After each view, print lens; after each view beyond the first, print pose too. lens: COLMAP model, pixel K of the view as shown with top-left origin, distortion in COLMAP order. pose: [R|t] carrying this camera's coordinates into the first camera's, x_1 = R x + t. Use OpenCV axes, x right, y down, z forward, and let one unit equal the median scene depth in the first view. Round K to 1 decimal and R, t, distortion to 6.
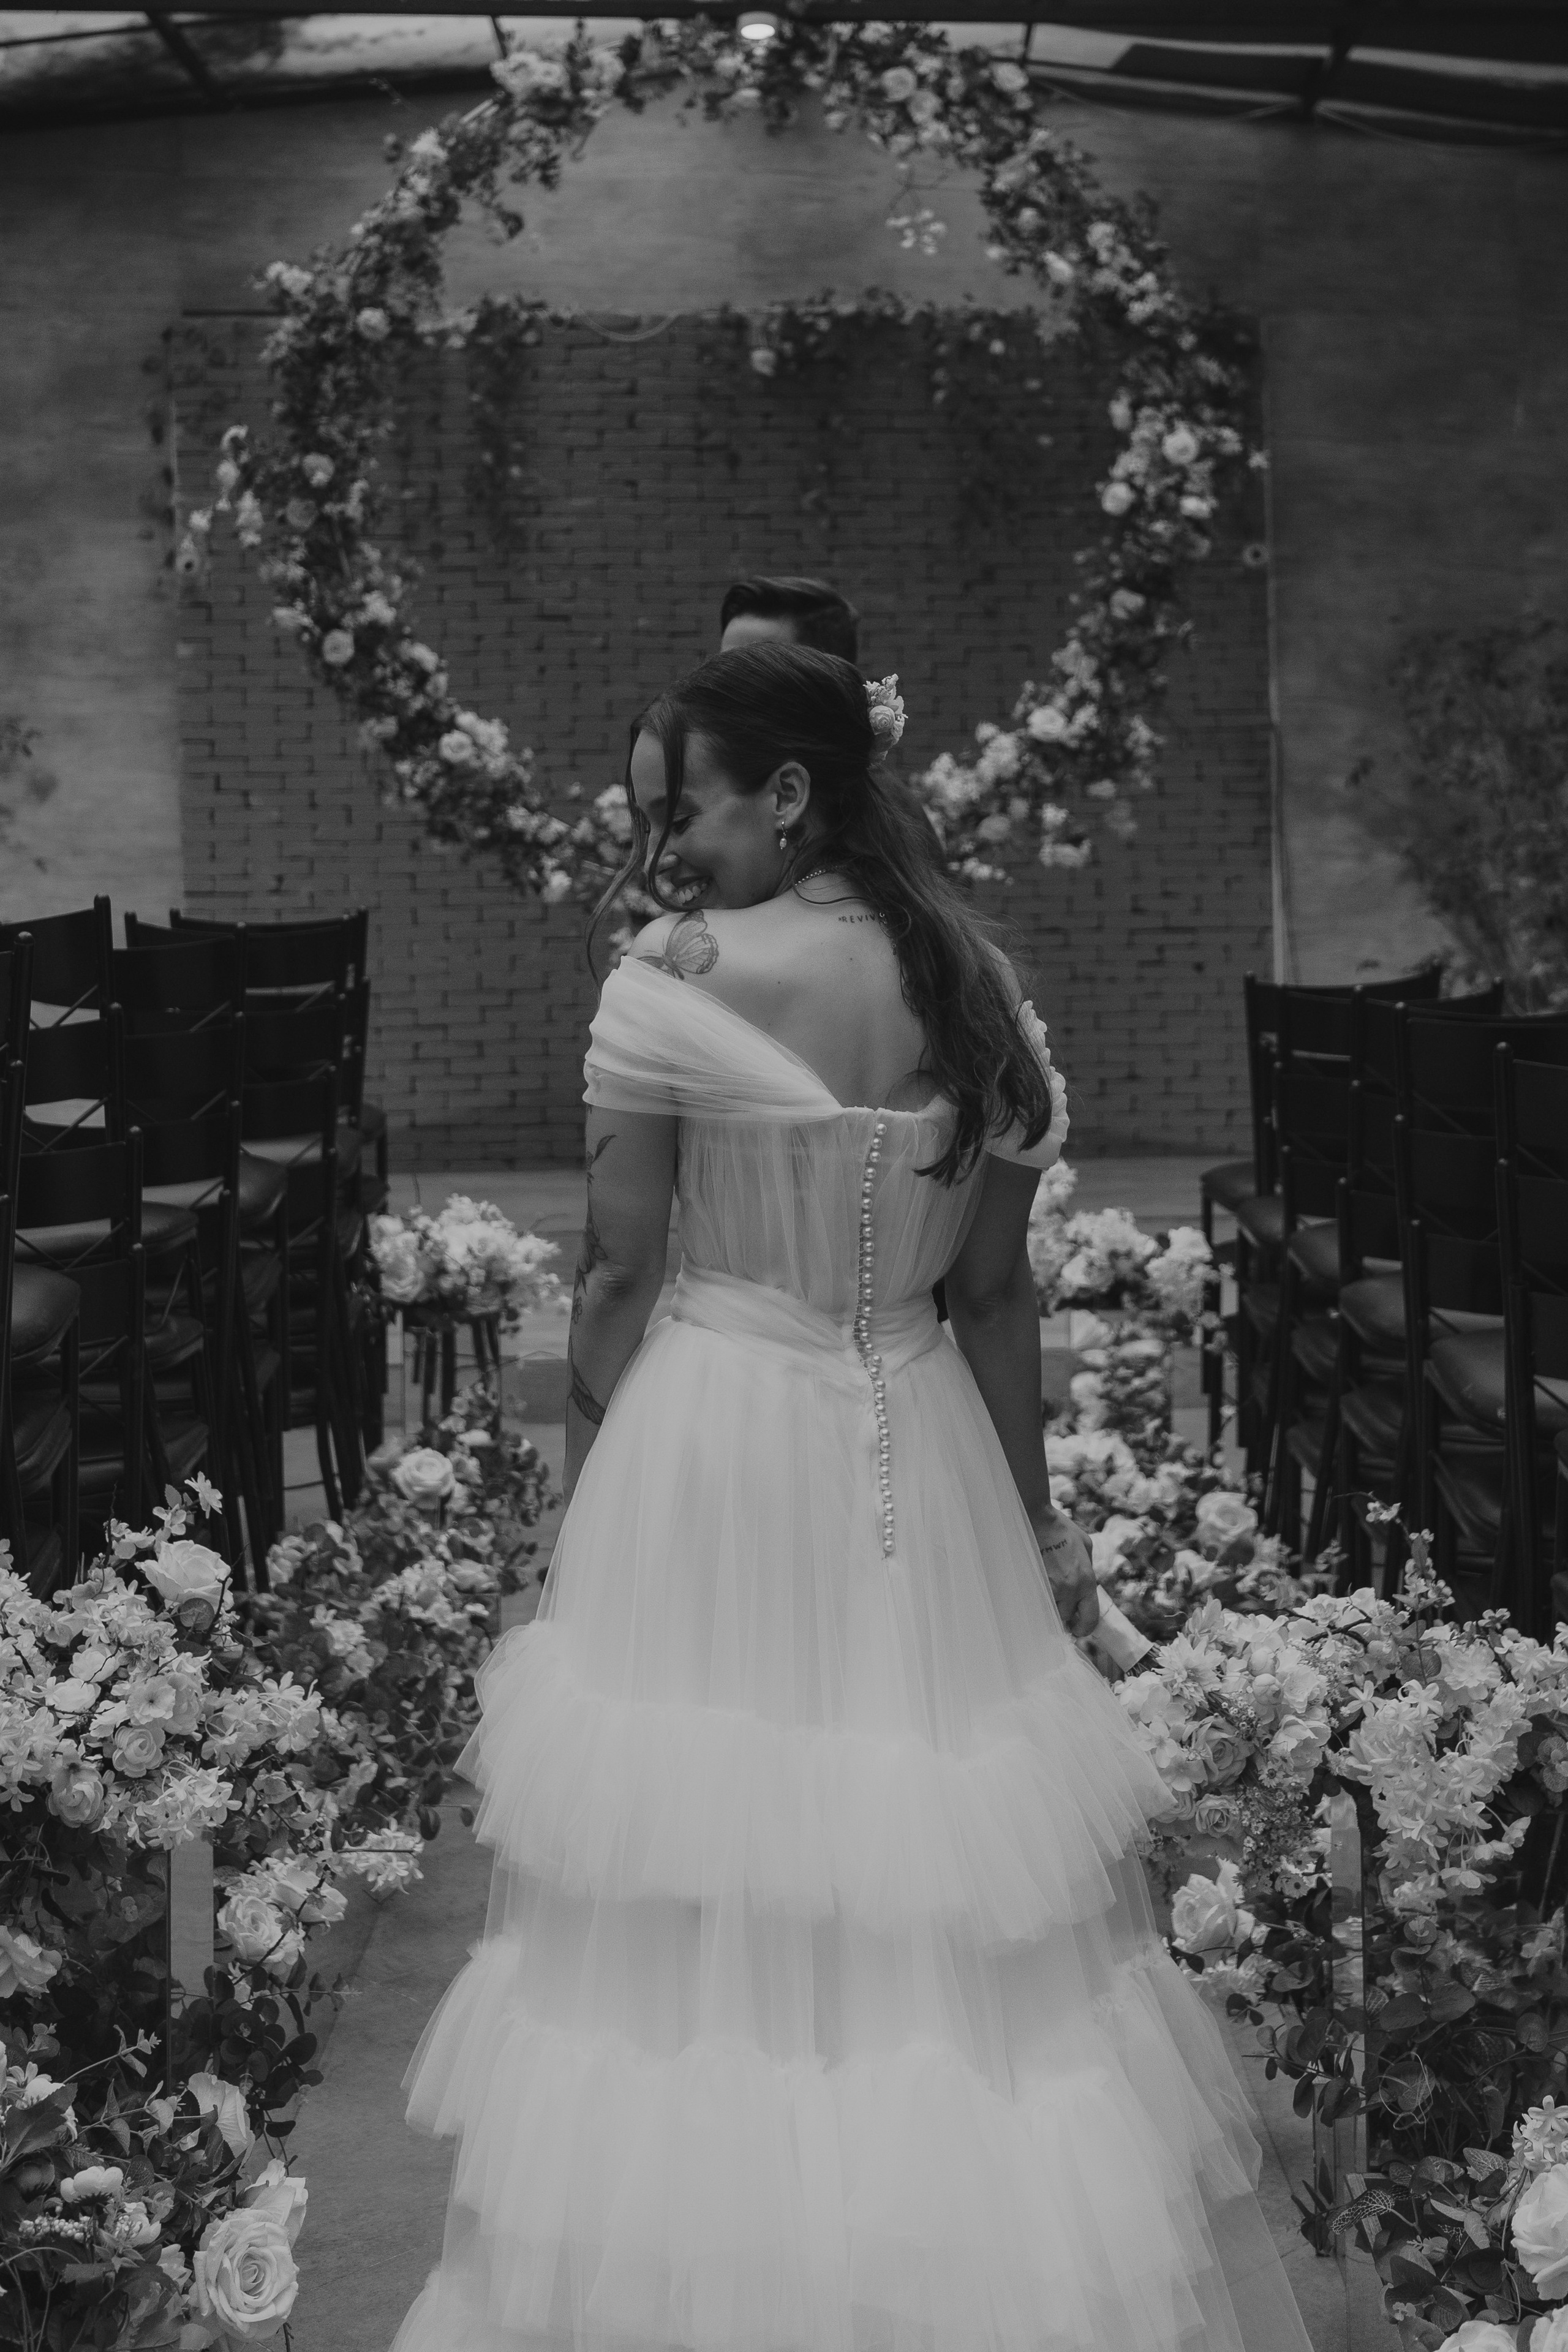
lens RADIAL K [[2872.1, 0, 784.0], [0, 2872.1, 847.1], [0, 0, 1]] dist [-0.025805, -0.016135]
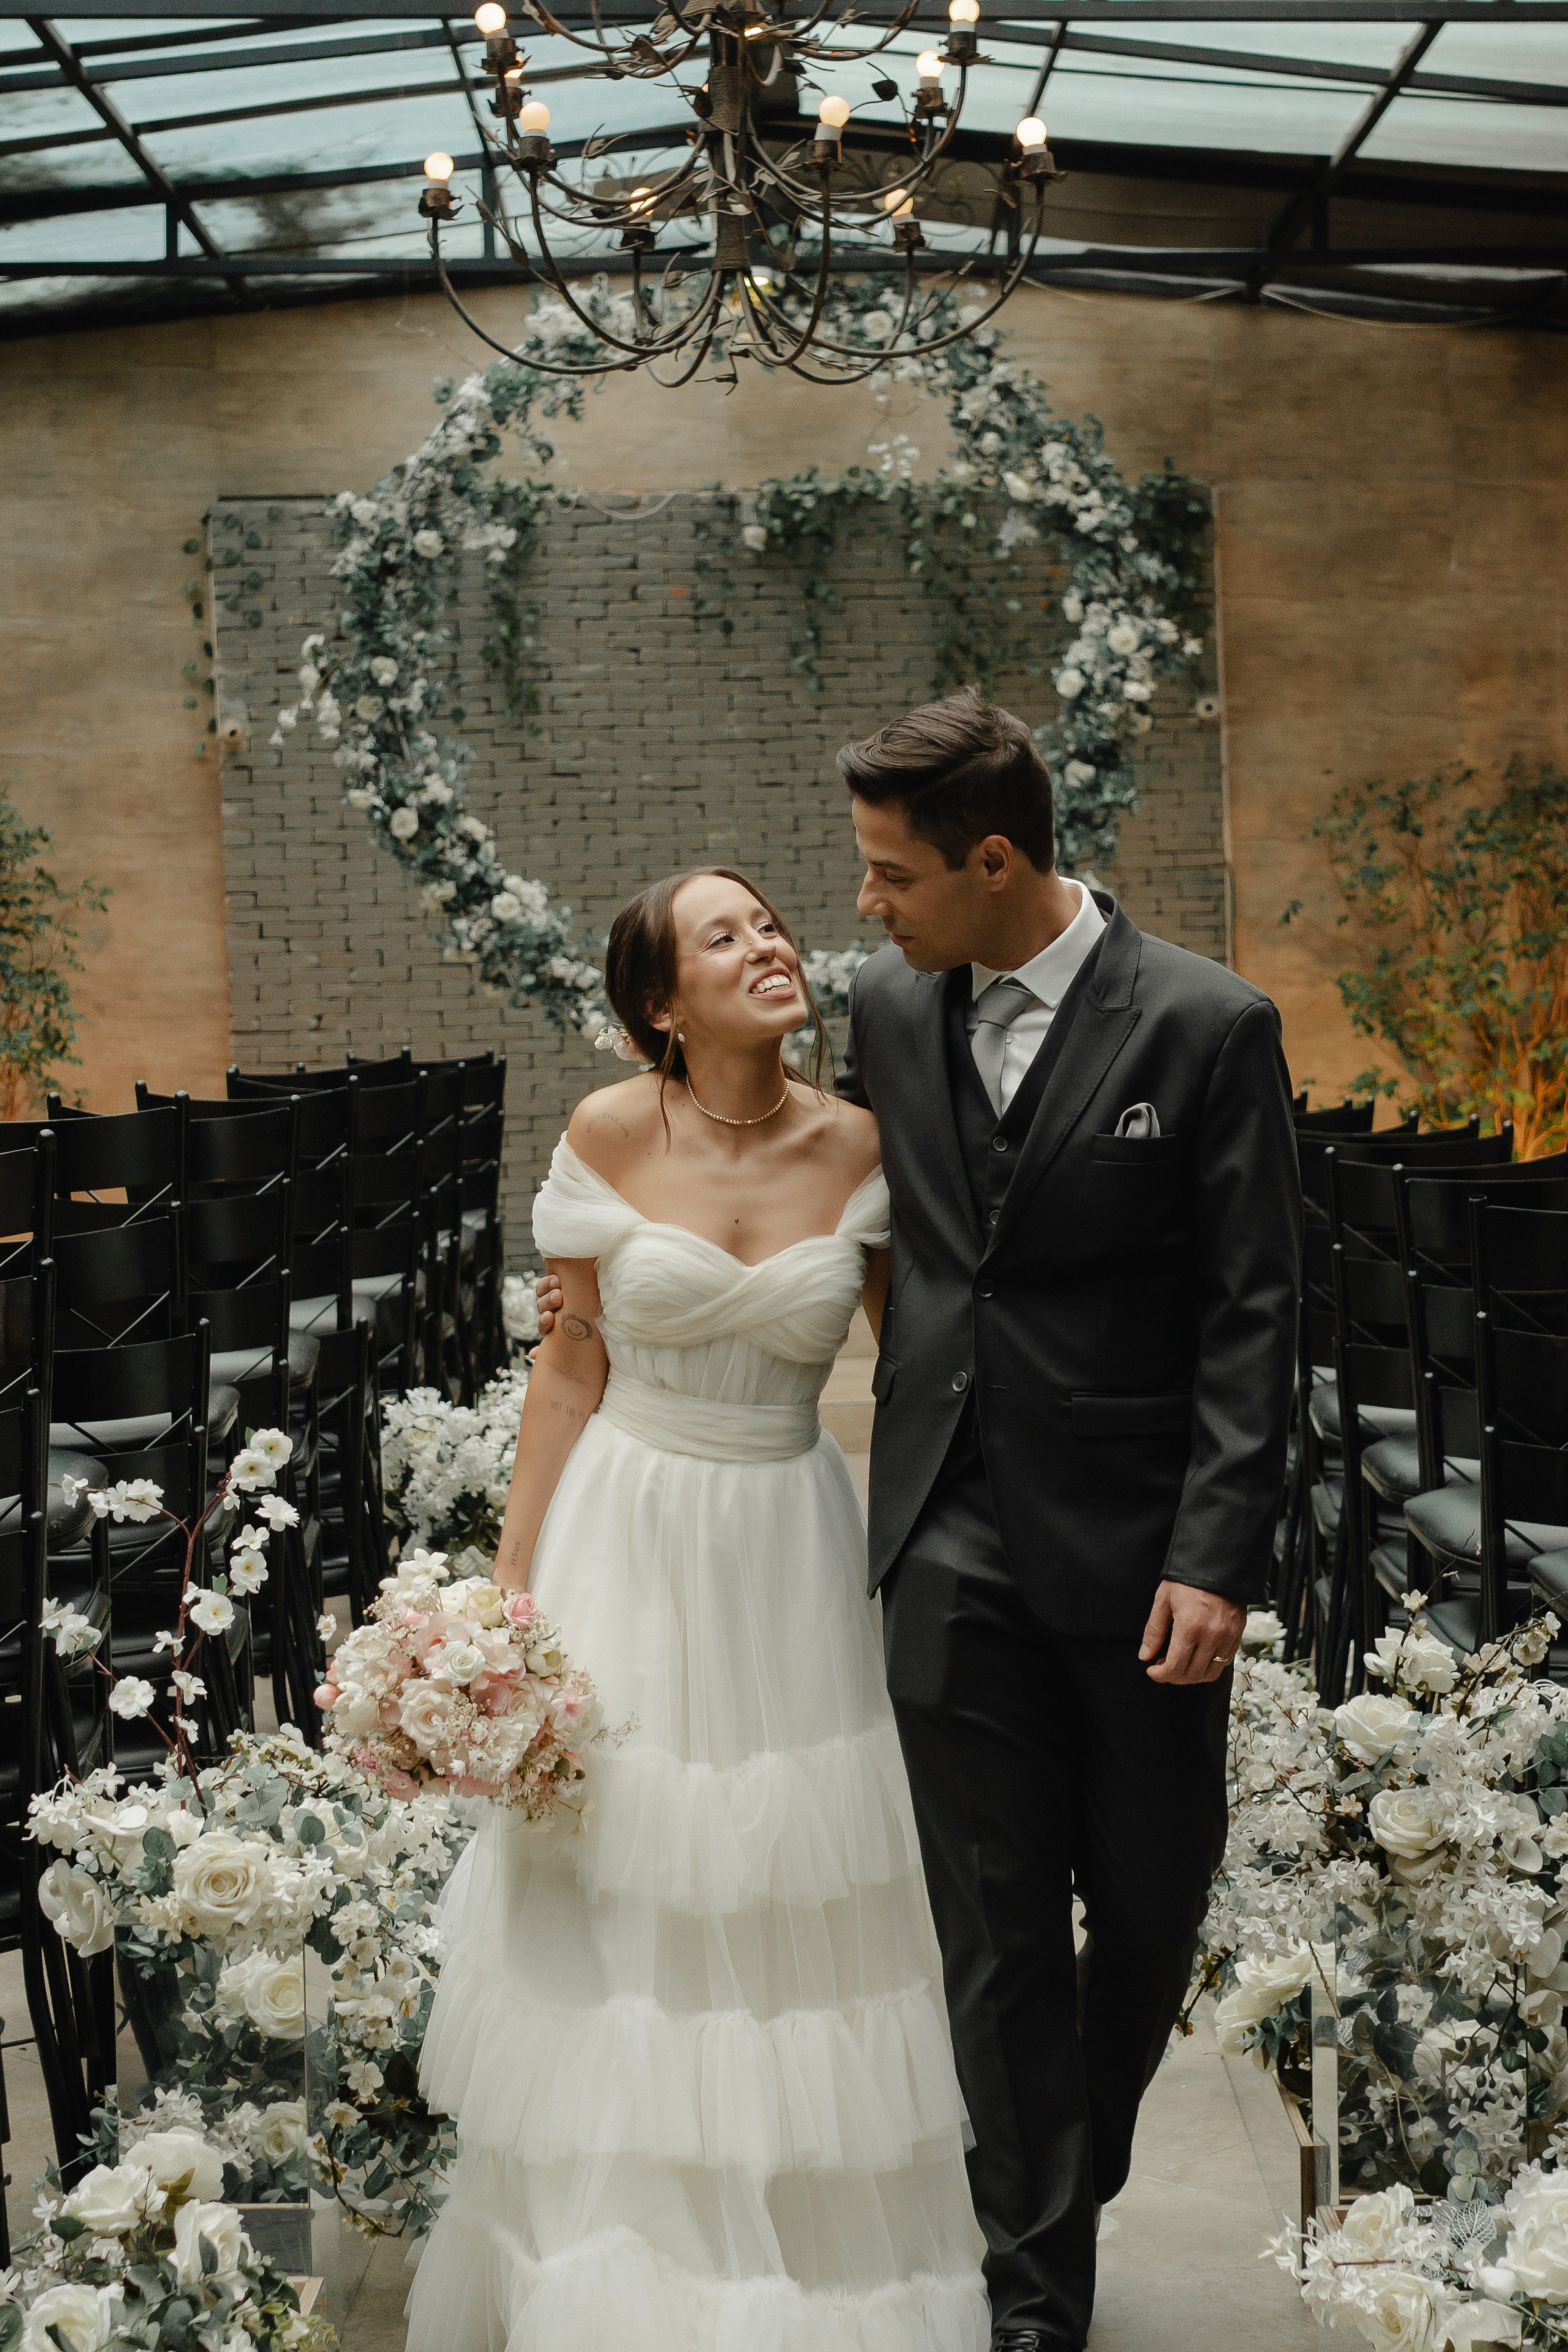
lens RADIAL K [[3510.2, 0, 780.1], [0, 3510.2, 1086.1], [0, 0, 1]] dist [-0.040569, -0.029363]
pose [[0.999833, -0.014150, 0.011600, -0.019790], [0.013692, 0.999158, 0.038672, -0.015269], [-0.012137, -0.038507, 0.999185, -0.422747]]
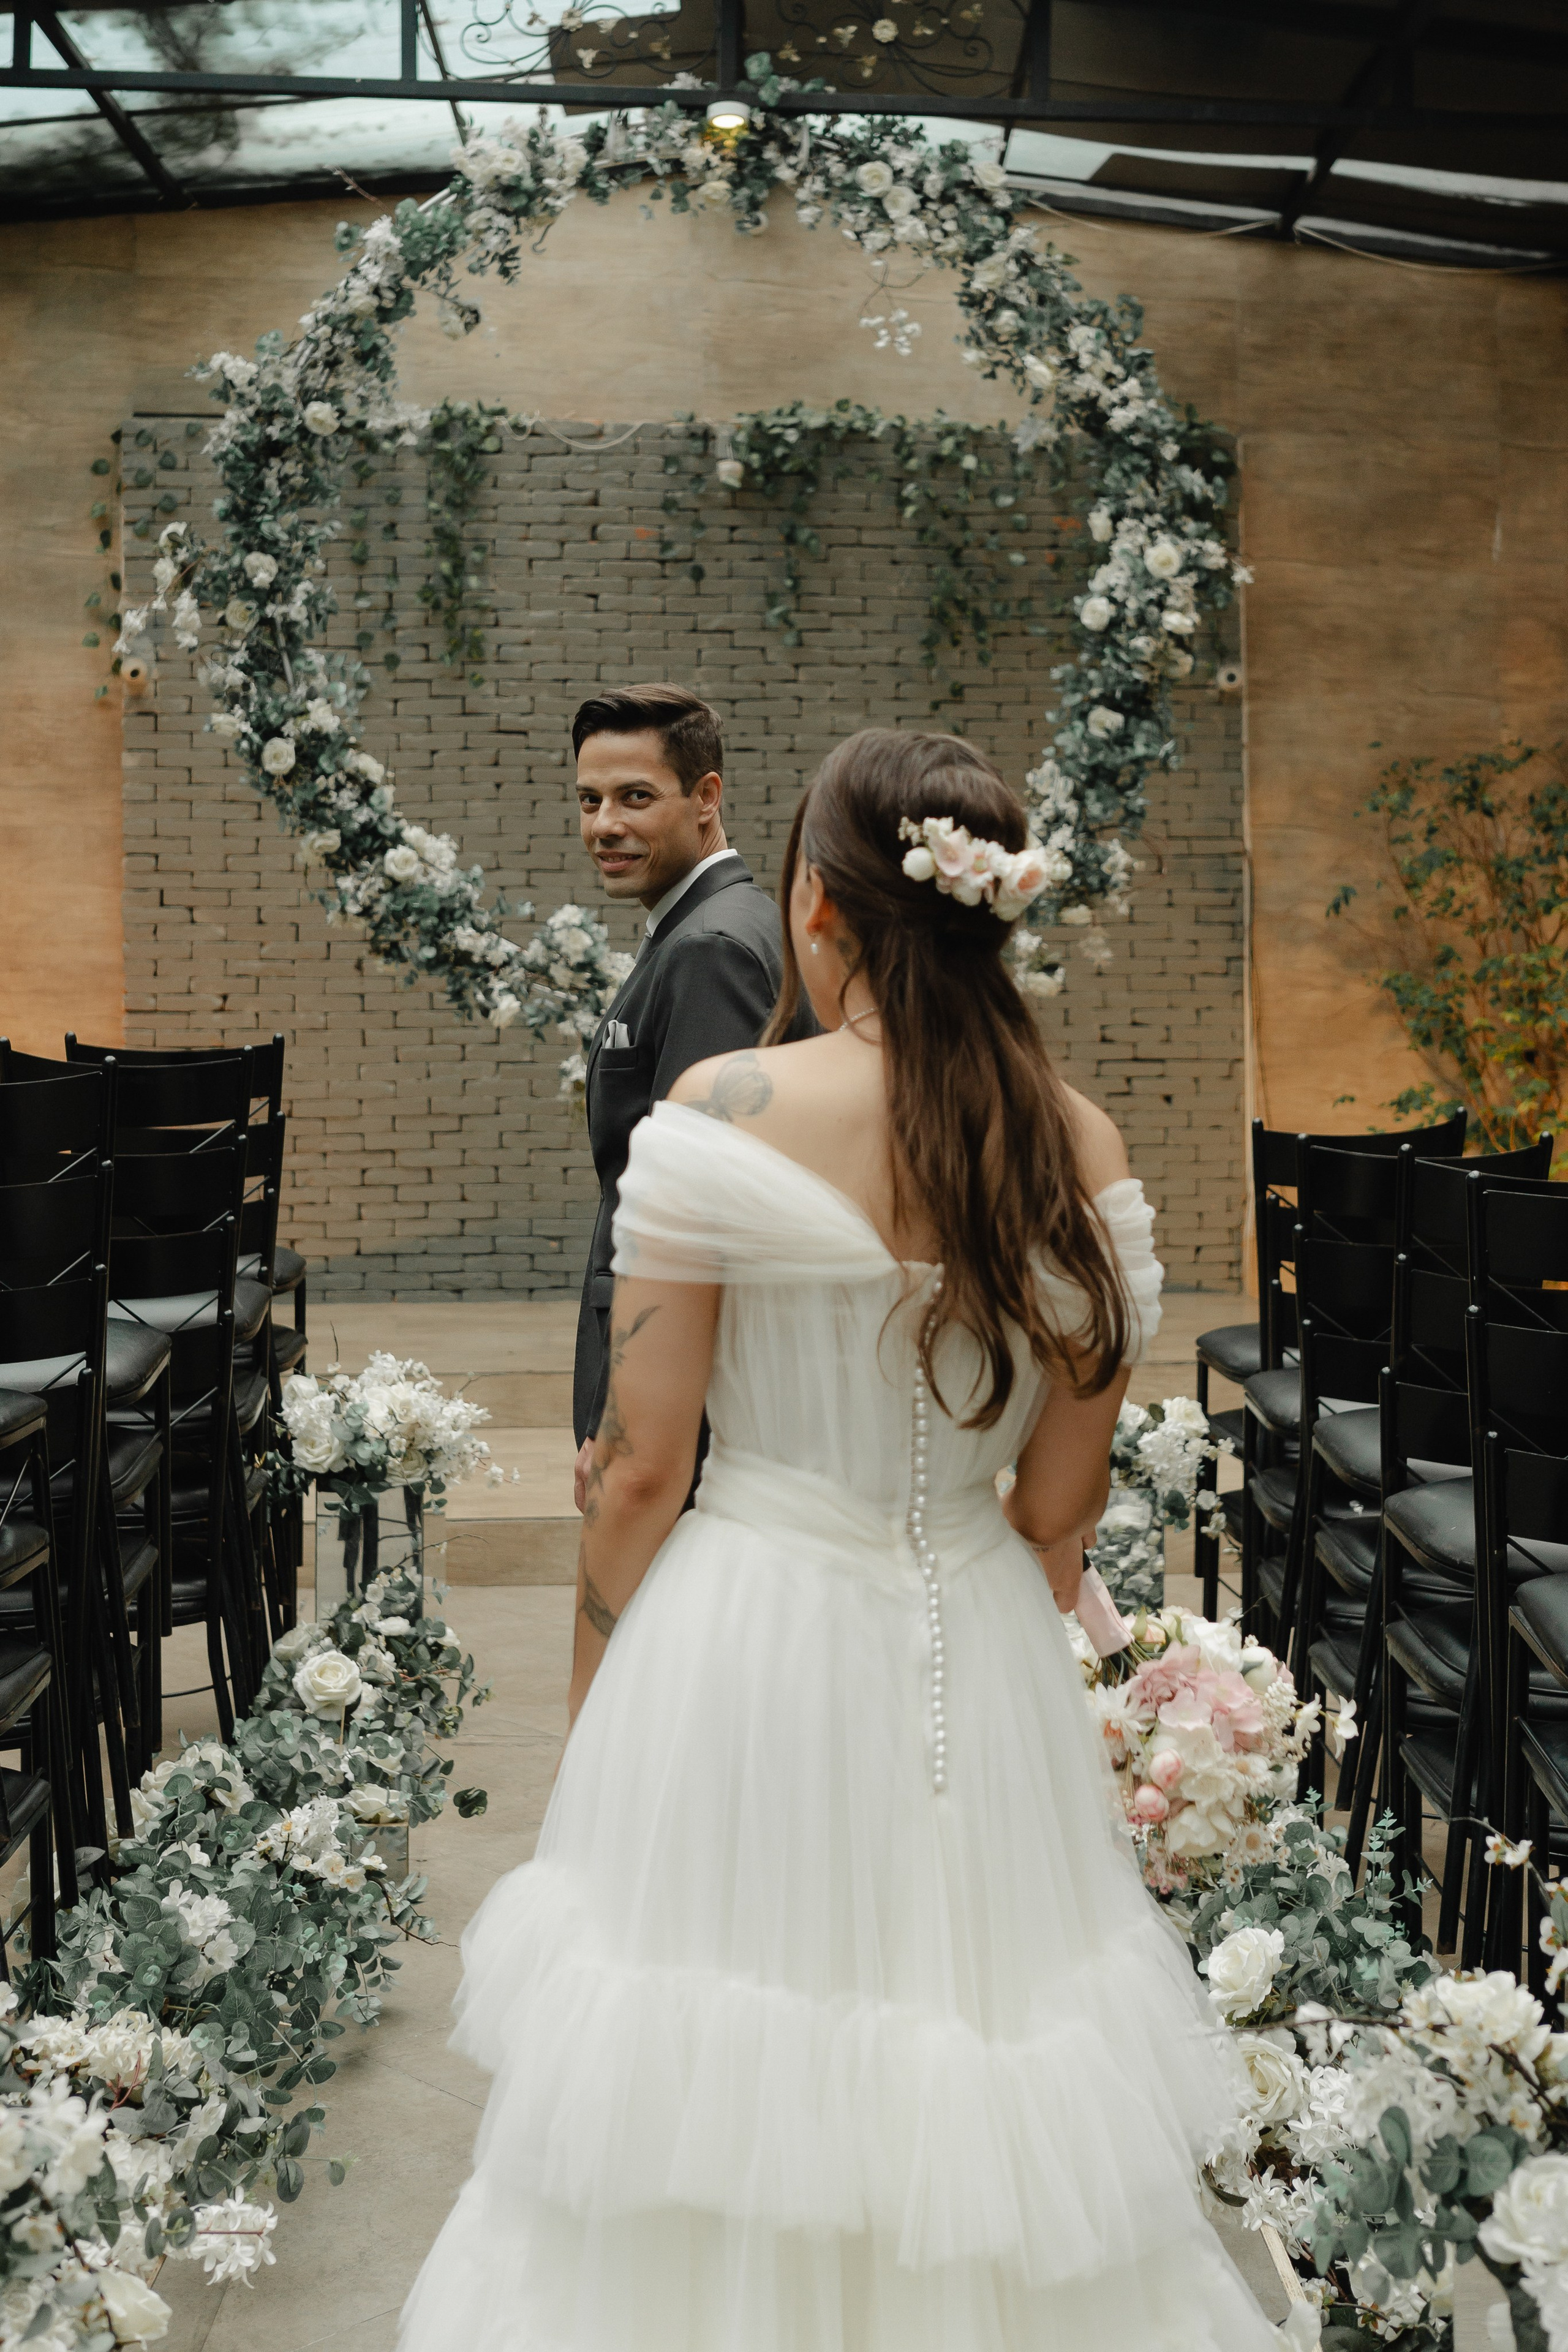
lens RADIAL K [[2750.2, 0, 792.9], [0, 2750.2, 929.4], [0, 0, 1]] dist [-0.028165, 0.009922]
pose [[0.999774, 0.012518, 0.017203, 0.000172], [-0.012271, 0.999821, -0.014427, -0.001020], [-0.017380, 0.014212, 0.999748, 0.084523]]
